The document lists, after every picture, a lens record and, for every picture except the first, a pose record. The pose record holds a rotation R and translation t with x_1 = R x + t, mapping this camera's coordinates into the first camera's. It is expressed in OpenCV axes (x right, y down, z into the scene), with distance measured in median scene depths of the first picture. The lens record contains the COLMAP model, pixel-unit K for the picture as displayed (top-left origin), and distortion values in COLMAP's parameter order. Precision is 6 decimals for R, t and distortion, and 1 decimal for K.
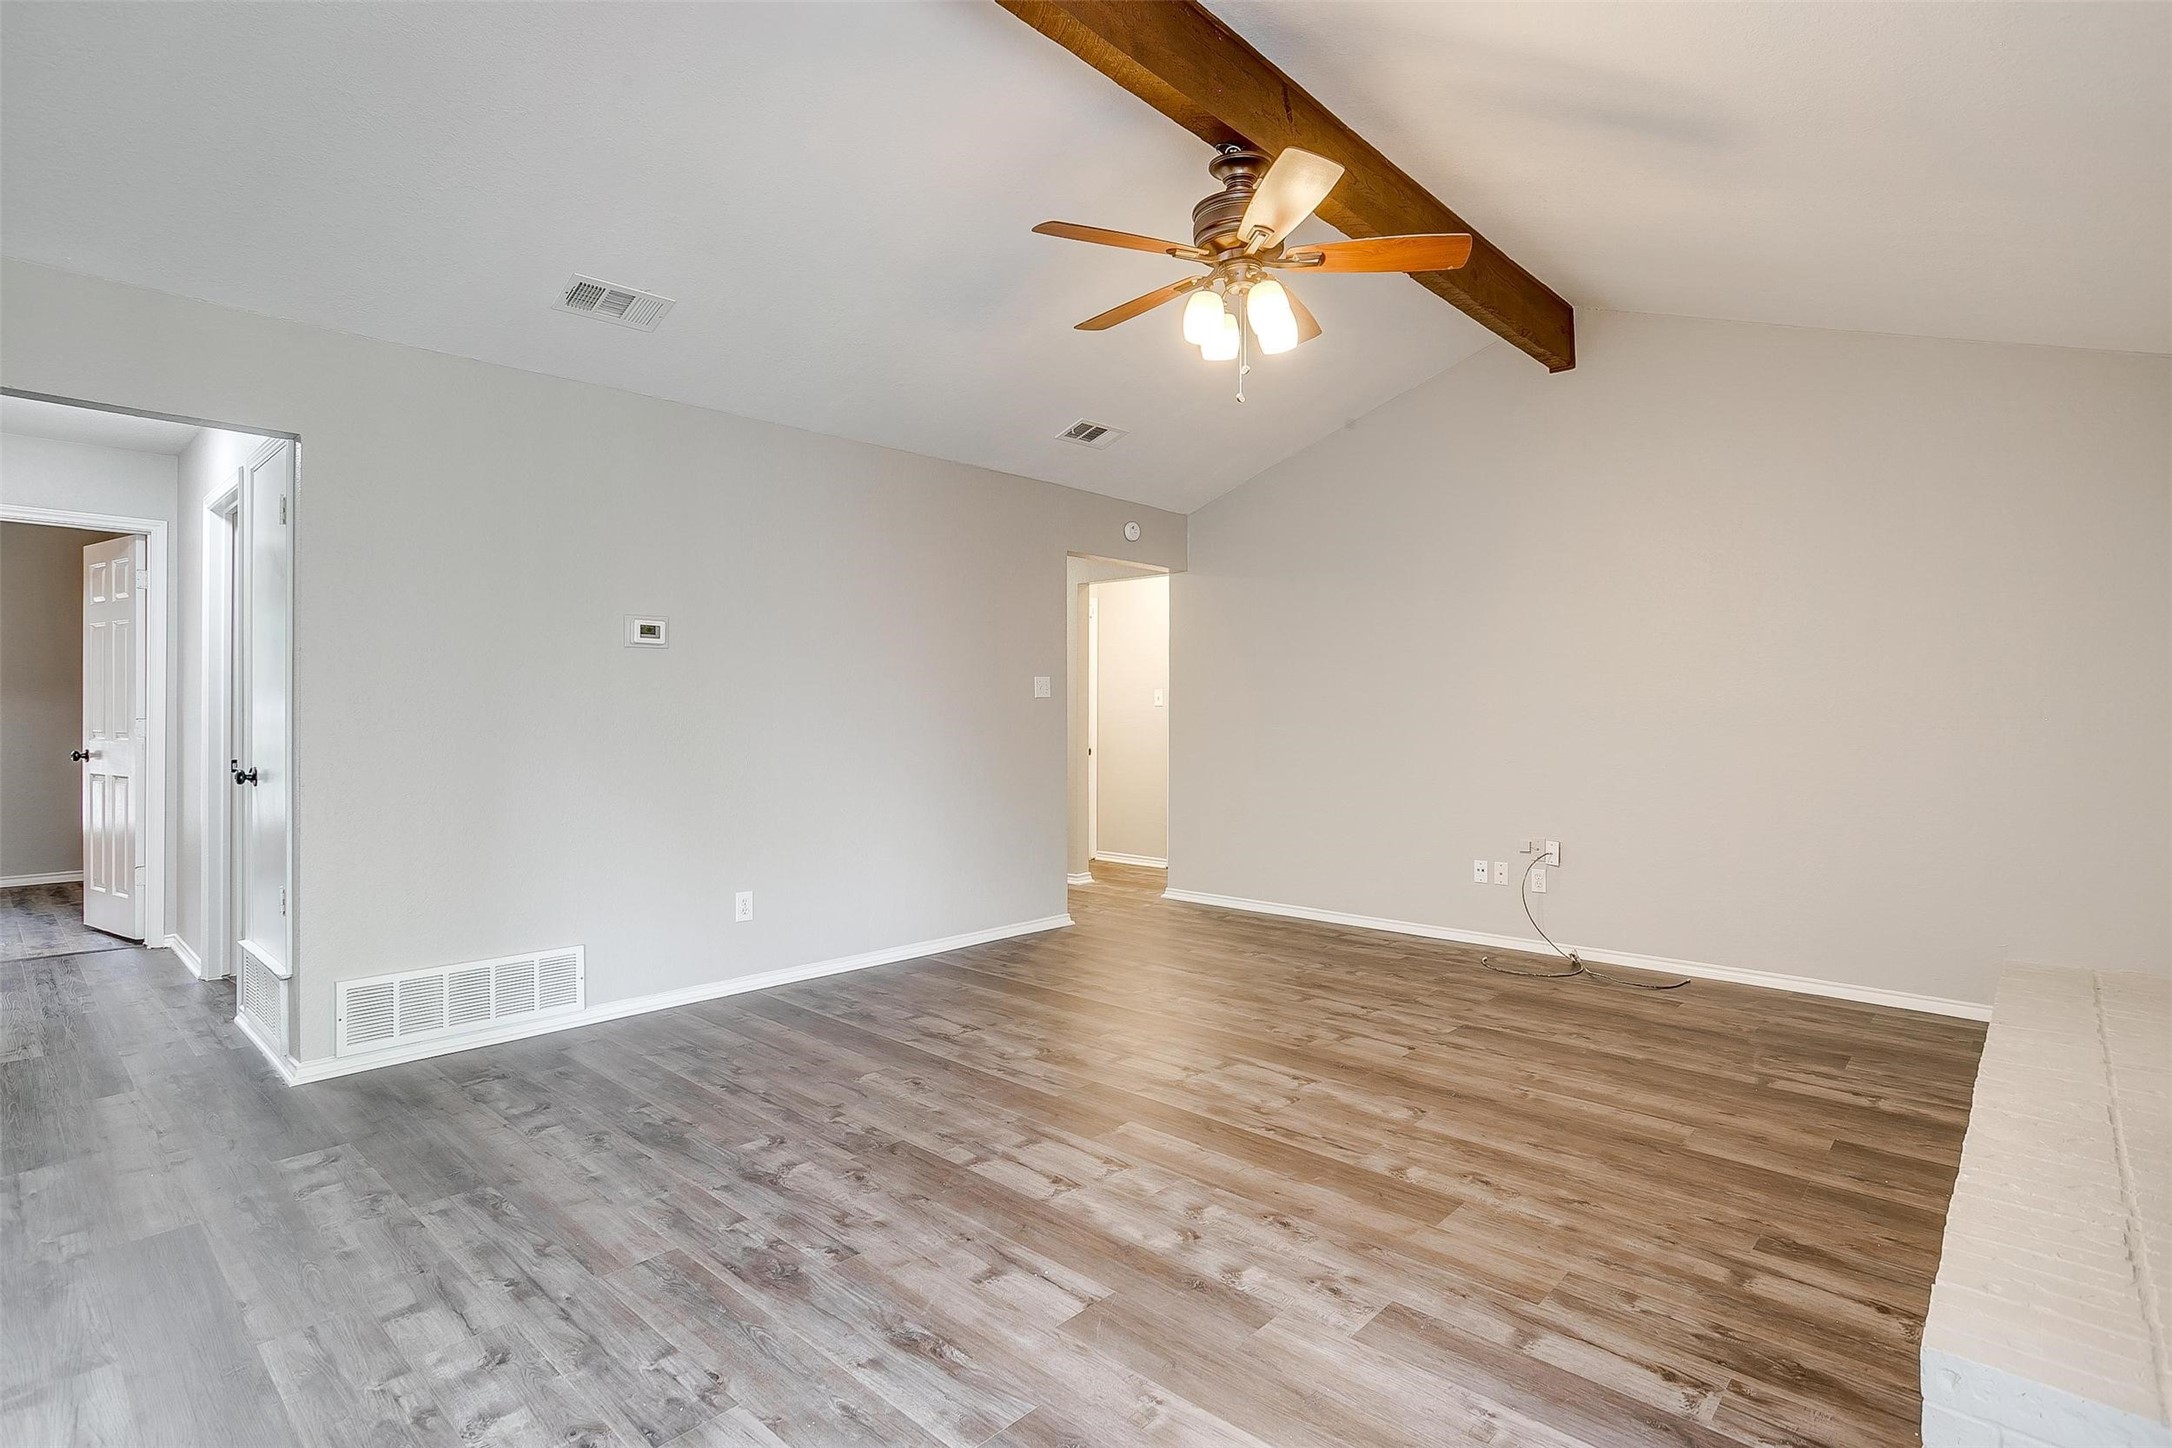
lens RADIAL K [[1057.4, 0, 1088.5], [0, 1057.4, 717.7], [0, 0, 1]] dist [-0.011518, 0.000238]
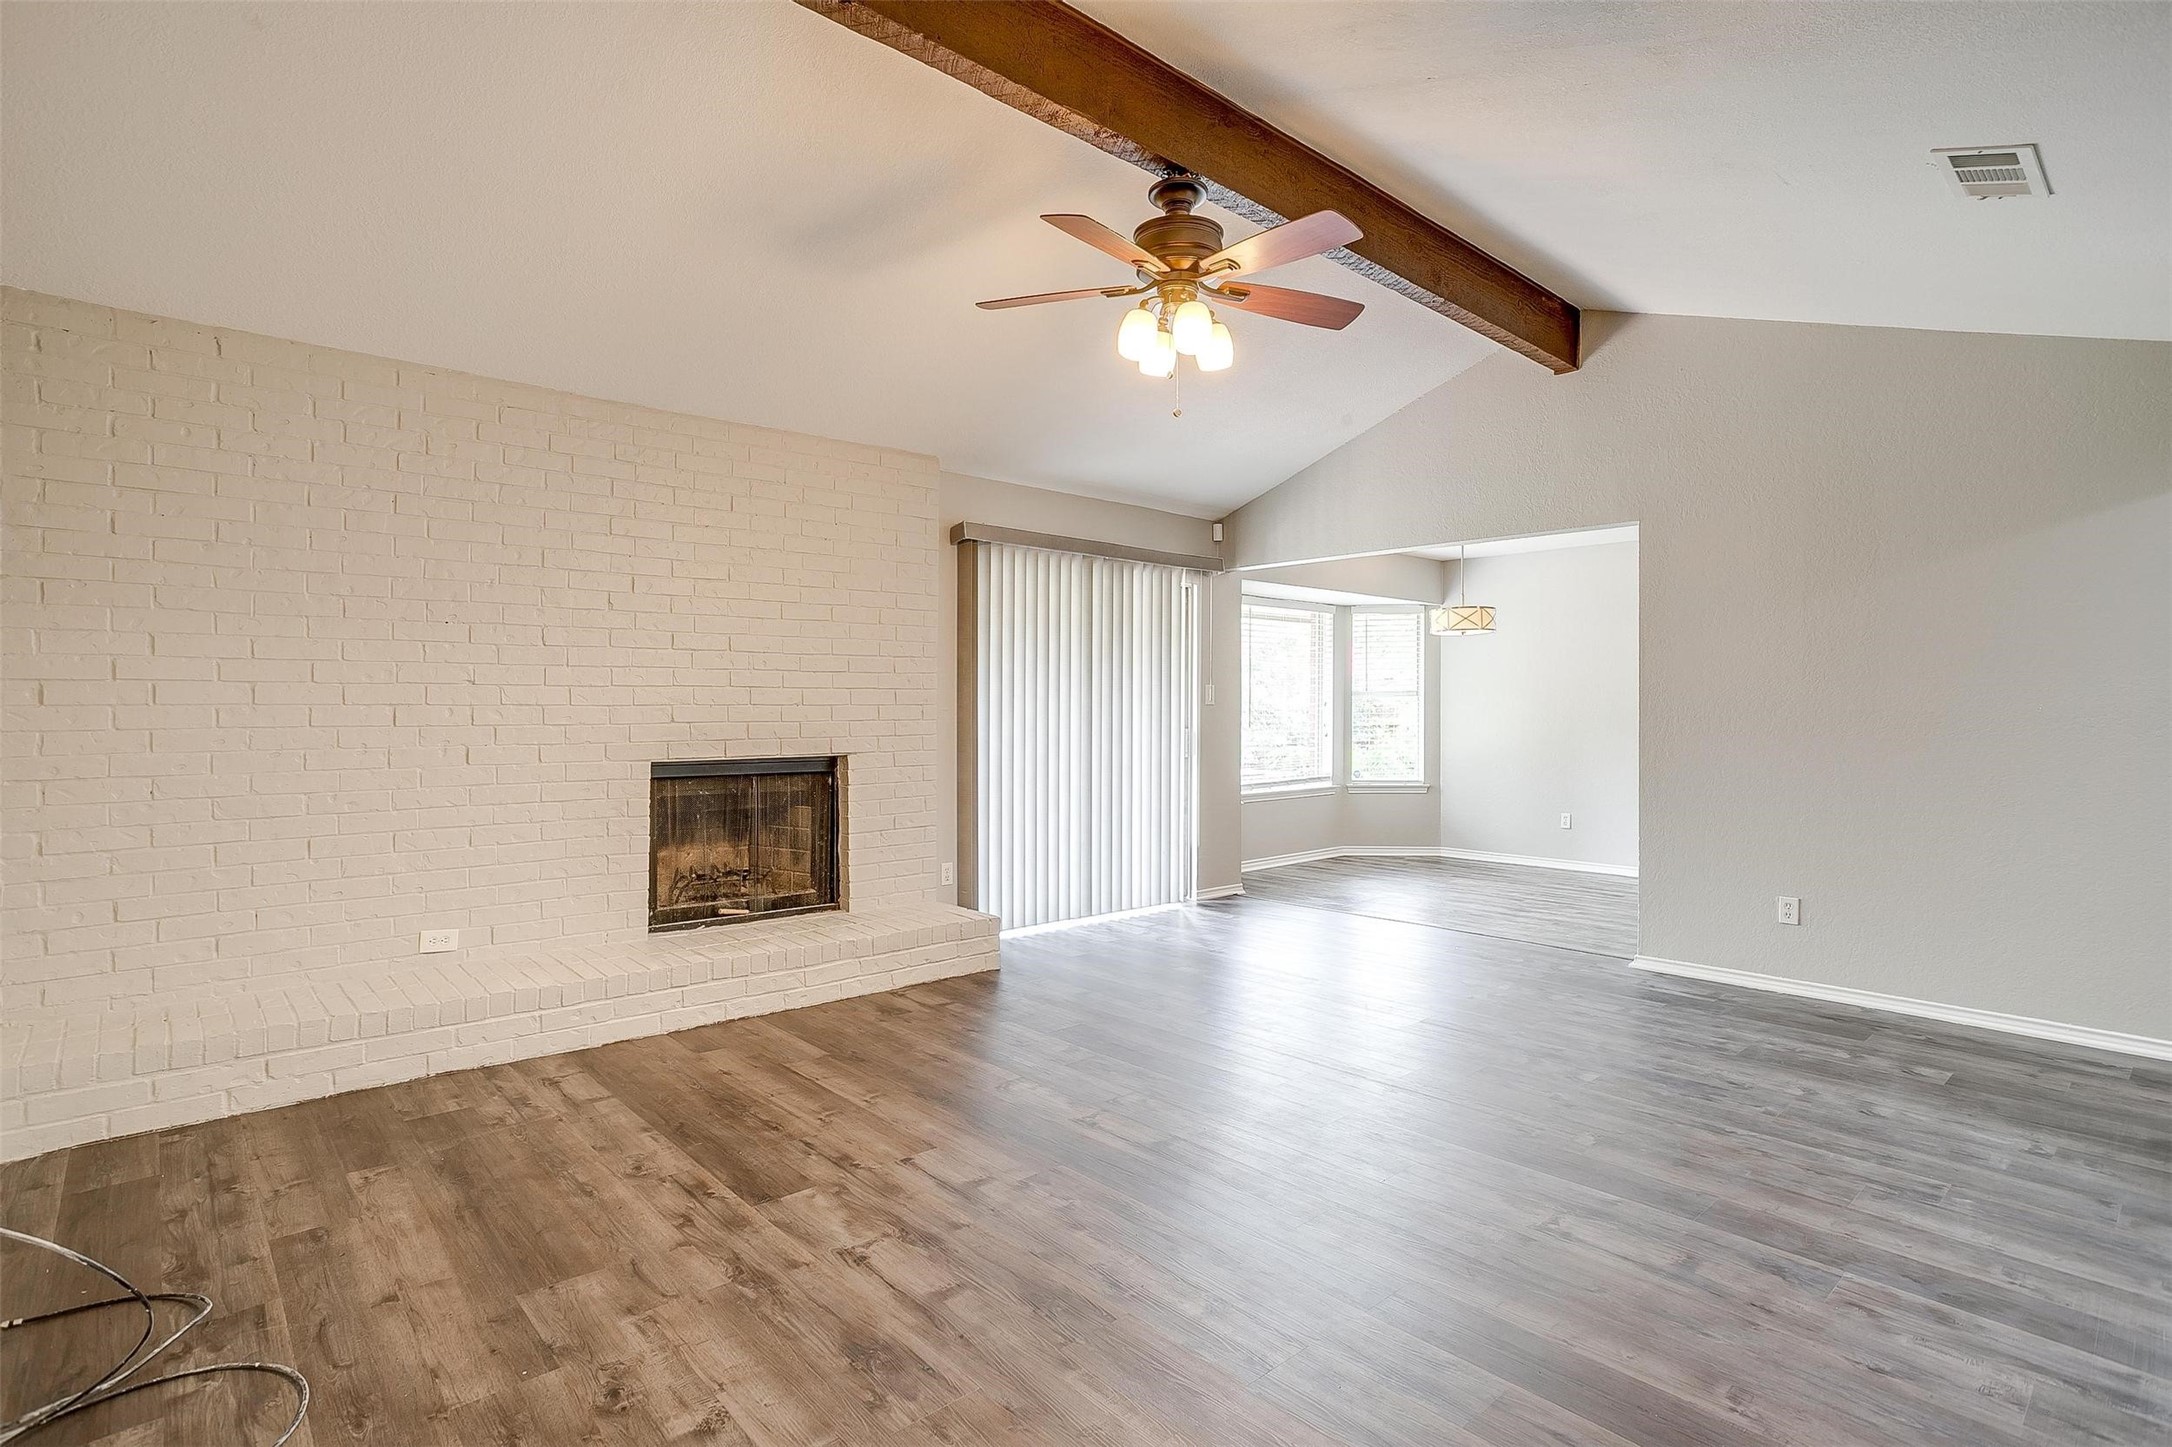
lens RADIAL K [[1057.4, 0, 1082.3], [0, 1057.4, 709.5], [0, 0, 1]] dist [-0.011518, 0.000238]
pose [[-0.995373, -0.007794, 0.095774, 0.115910], [-0.007380, 0.999962, 0.004684, -0.011459], [-0.095807, 0.003956, -0.995392, 1.784266]]
